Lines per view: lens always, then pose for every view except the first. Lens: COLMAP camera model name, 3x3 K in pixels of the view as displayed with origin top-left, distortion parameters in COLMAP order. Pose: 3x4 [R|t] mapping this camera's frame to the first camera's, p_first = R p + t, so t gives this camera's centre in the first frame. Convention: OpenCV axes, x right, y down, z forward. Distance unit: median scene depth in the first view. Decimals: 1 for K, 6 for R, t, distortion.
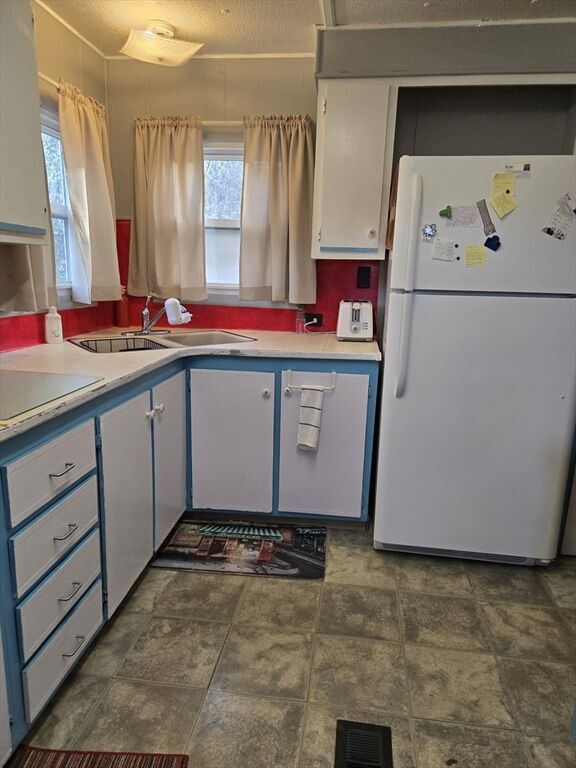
lens RADIAL K [[515.6, 0, 285.9], [0, 515.6, 390.0], [0, 0, 1]] dist [0.094461, -0.086771]
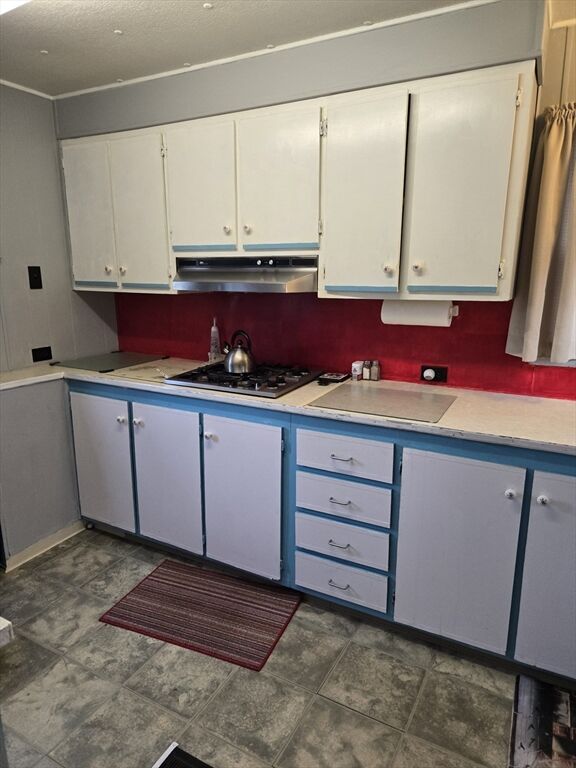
lens RADIAL K [[515.6, 0, 285.9], [0, 515.6, 390.0], [0, 0, 1]] dist [0.094461, -0.086771]
pose [[-0.358703, 0.184009, -0.915135, 0.714614], [-0.221589, 0.935568, 0.274973, -0.303509], [0.906769, 0.301417, -0.294817, 0.979081]]
